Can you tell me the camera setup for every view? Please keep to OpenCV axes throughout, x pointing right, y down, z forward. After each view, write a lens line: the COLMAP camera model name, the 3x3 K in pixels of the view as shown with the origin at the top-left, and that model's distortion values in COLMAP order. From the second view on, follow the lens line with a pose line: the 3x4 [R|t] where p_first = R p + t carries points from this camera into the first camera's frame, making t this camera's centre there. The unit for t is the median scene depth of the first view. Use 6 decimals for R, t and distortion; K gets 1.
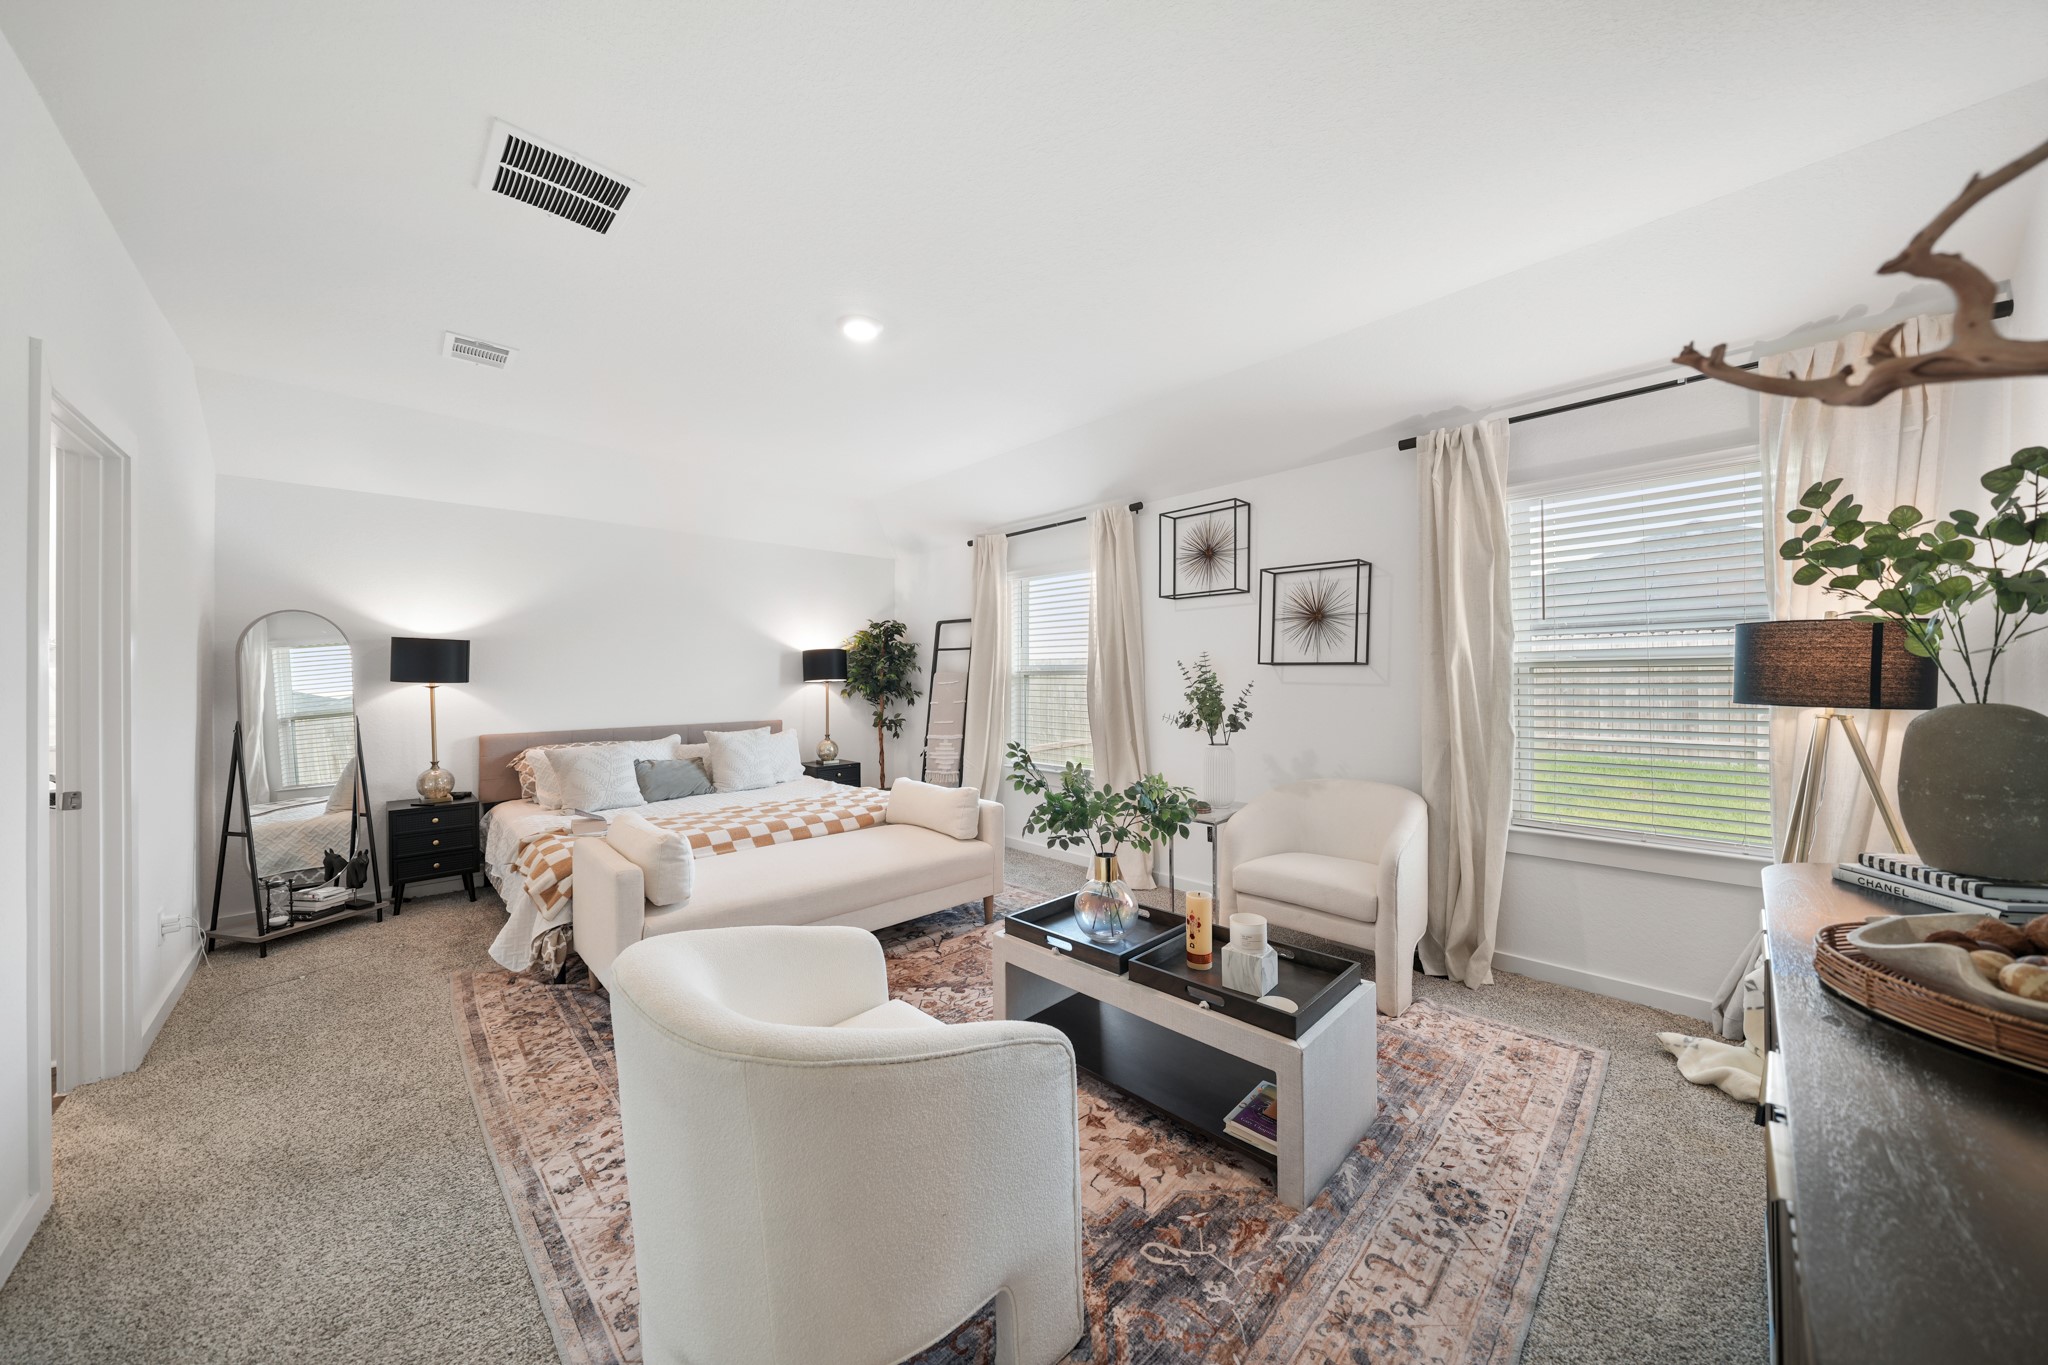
lens RADIAL K [[692.1, 0, 1029.2], [0, 692.1, 668.3], [0, 0, 1]] dist [-0.000008, -0.000021]
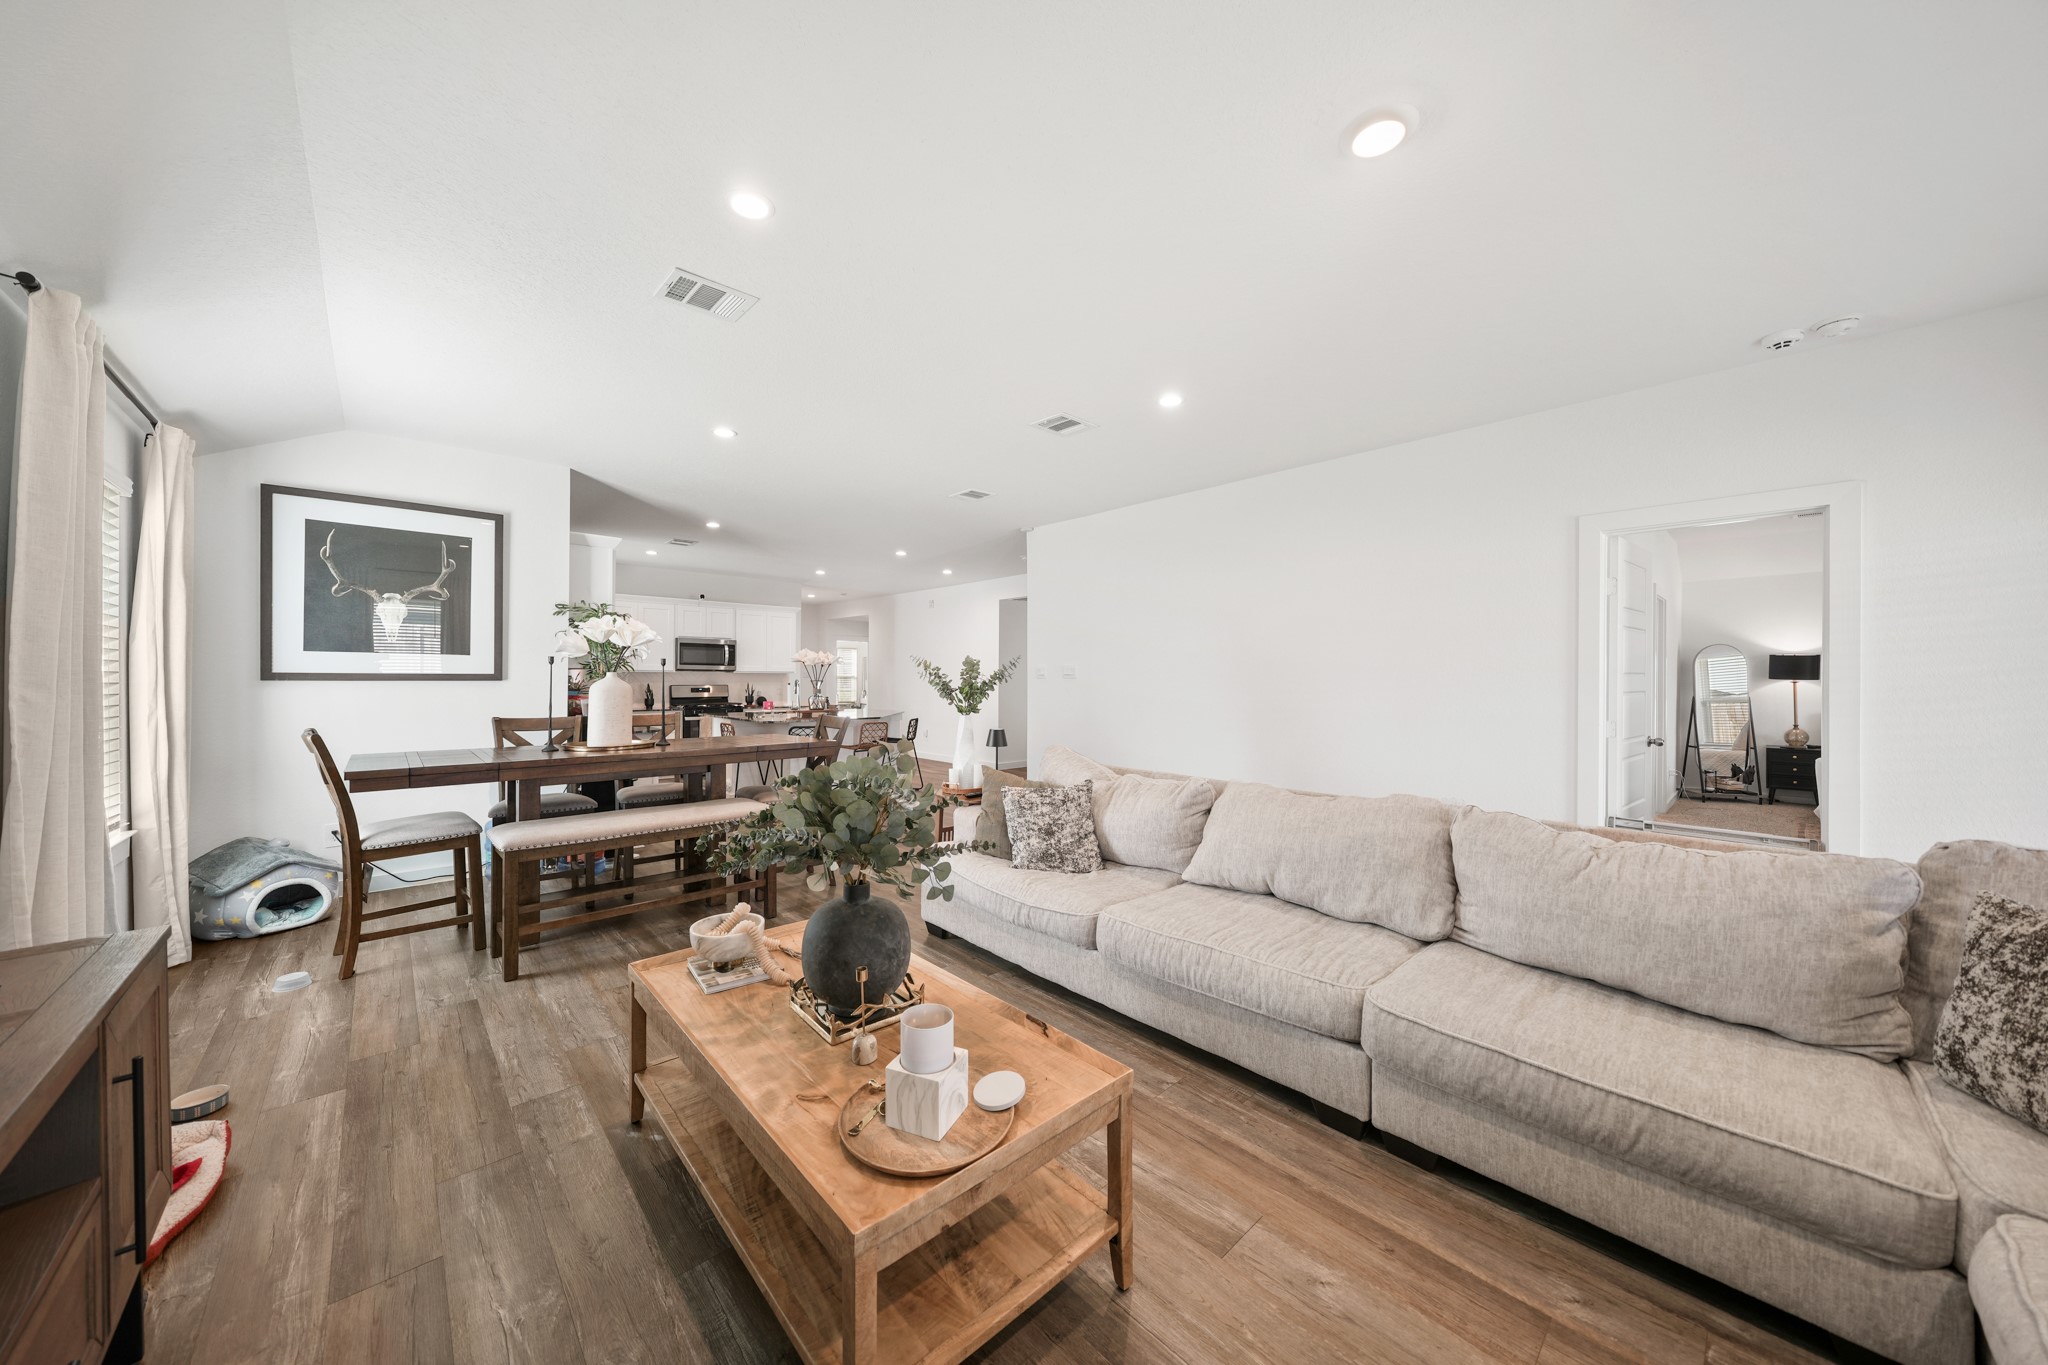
lens RADIAL K [[692.1, 0, 1028.9], [0, 692.1, 686.1], [0, 0, 1]] dist [-0.000008, -0.000021]
pose [[-0.025090, 0.002531, -0.999682, 0.983760], [-0.008022, 0.999964, 0.002733, 0.050335], [0.999653, 0.008088, -0.025069, -0.936658]]
